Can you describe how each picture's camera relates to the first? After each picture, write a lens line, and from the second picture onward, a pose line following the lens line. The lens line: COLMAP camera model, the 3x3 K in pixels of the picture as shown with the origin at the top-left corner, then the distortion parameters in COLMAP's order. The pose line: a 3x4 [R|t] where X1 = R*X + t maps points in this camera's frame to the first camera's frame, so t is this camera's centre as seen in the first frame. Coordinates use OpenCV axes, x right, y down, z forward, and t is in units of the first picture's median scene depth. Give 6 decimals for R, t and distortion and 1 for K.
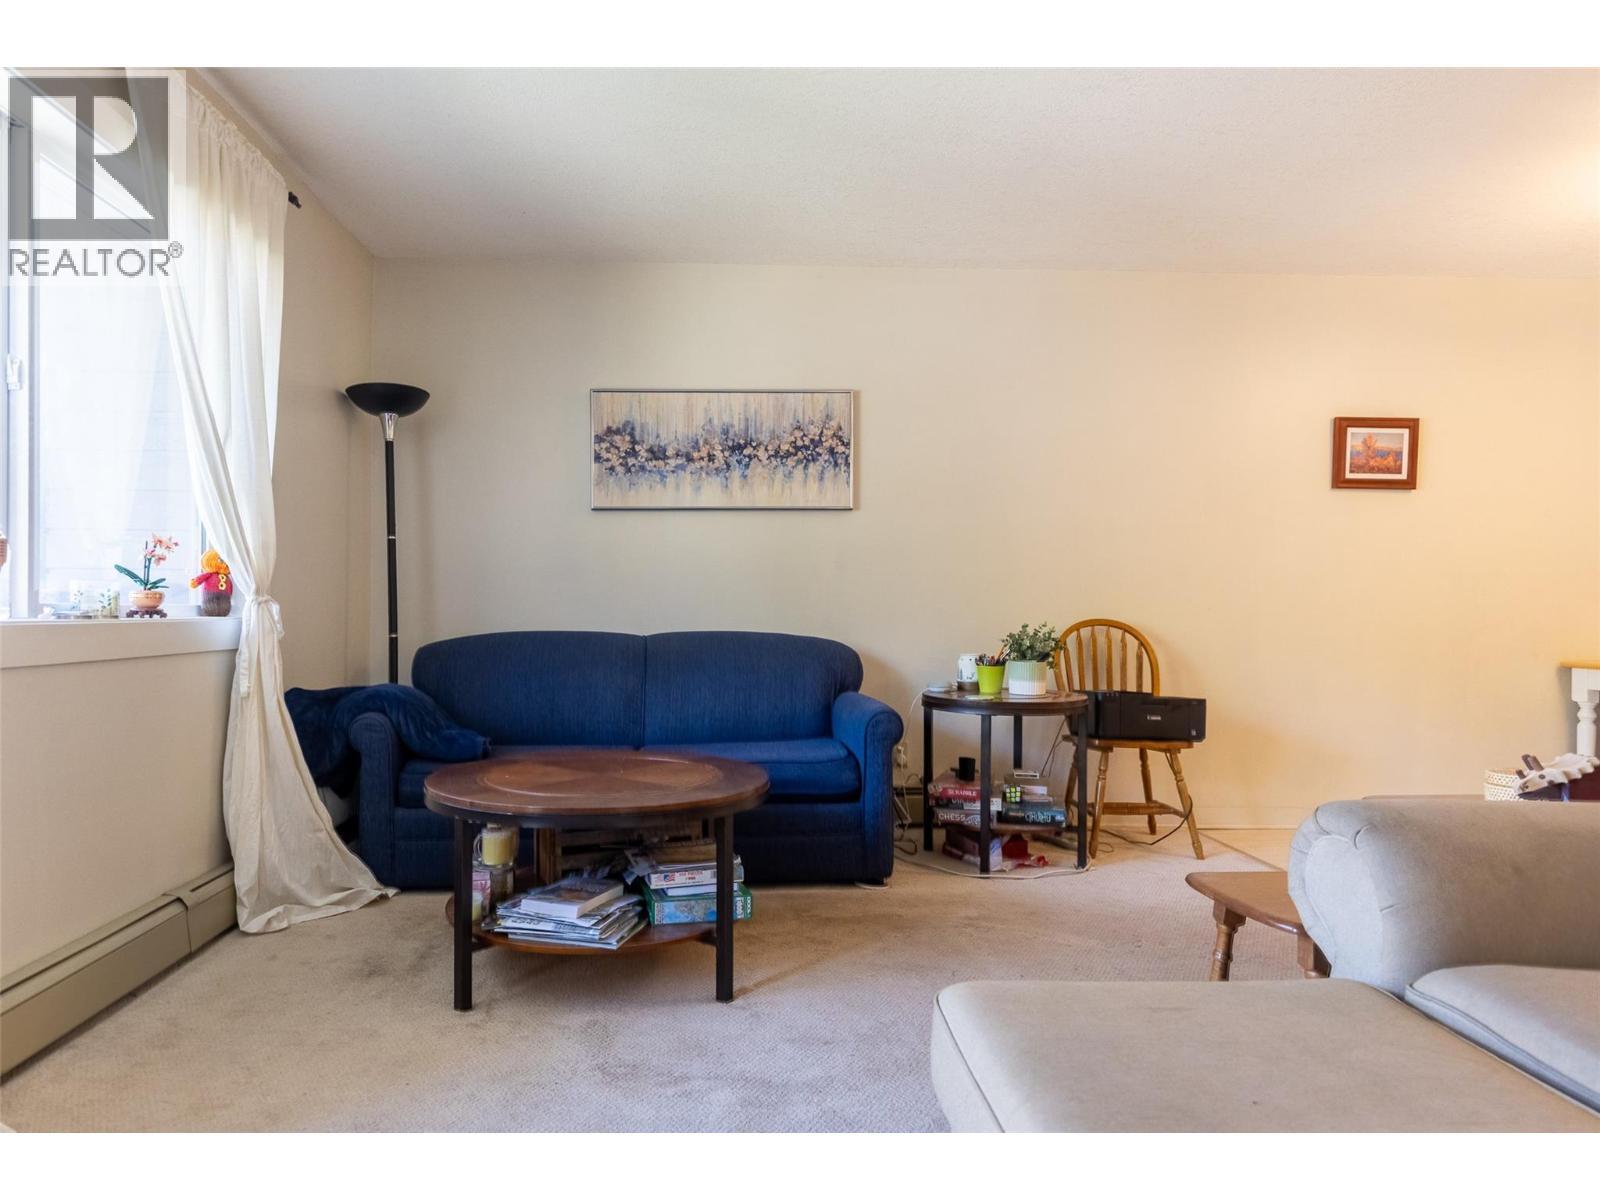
lens RADIAL K [[984.1, 0, 834.3], [0, 984.1, 599.2], [0, 0, 1]] dist [0.003711, -0.002199]
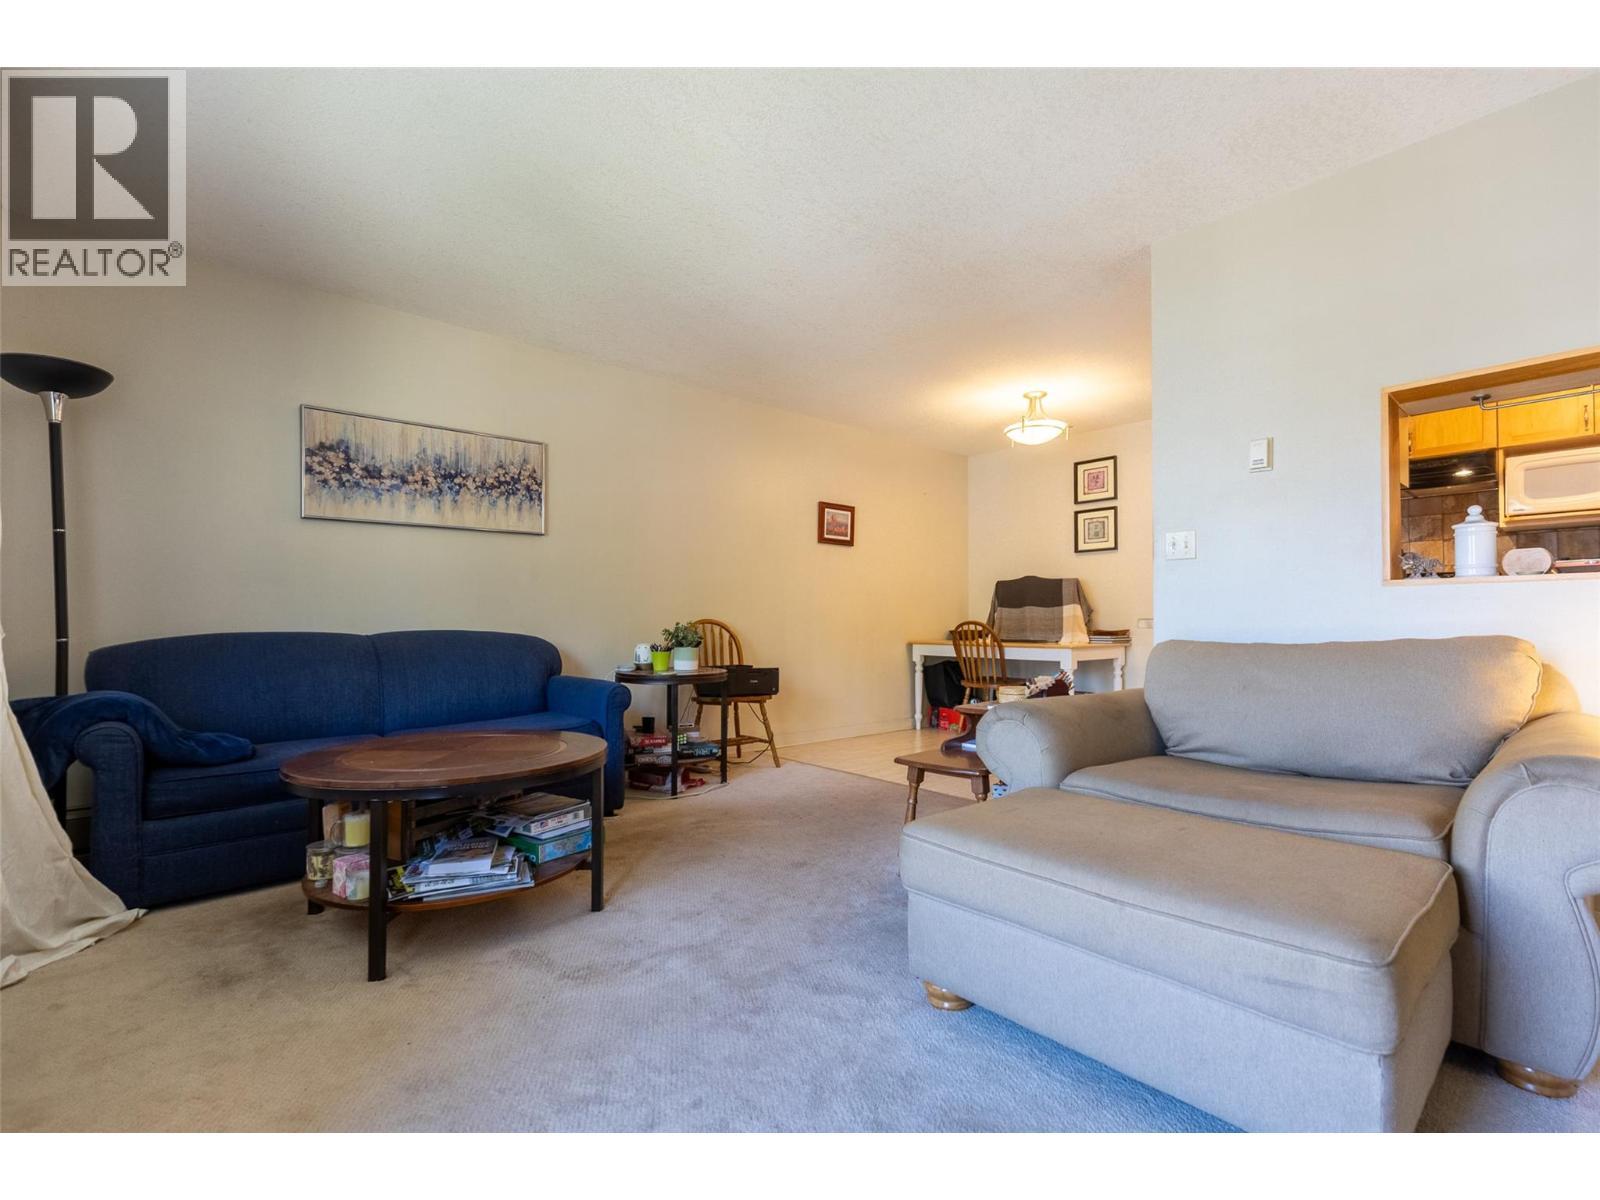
lens RADIAL K [[722.6, 0, 800.0], [0, 722.6, 600.0], [0, 0, 1]] dist [0.003365, -0.000249]
pose [[0.769348, 0.013584, 0.638685, -0.330297], [-0.003075, 0.999841, -0.017561, 0.009650], [-0.638822, 0.011547, 0.769268, 0.058129]]
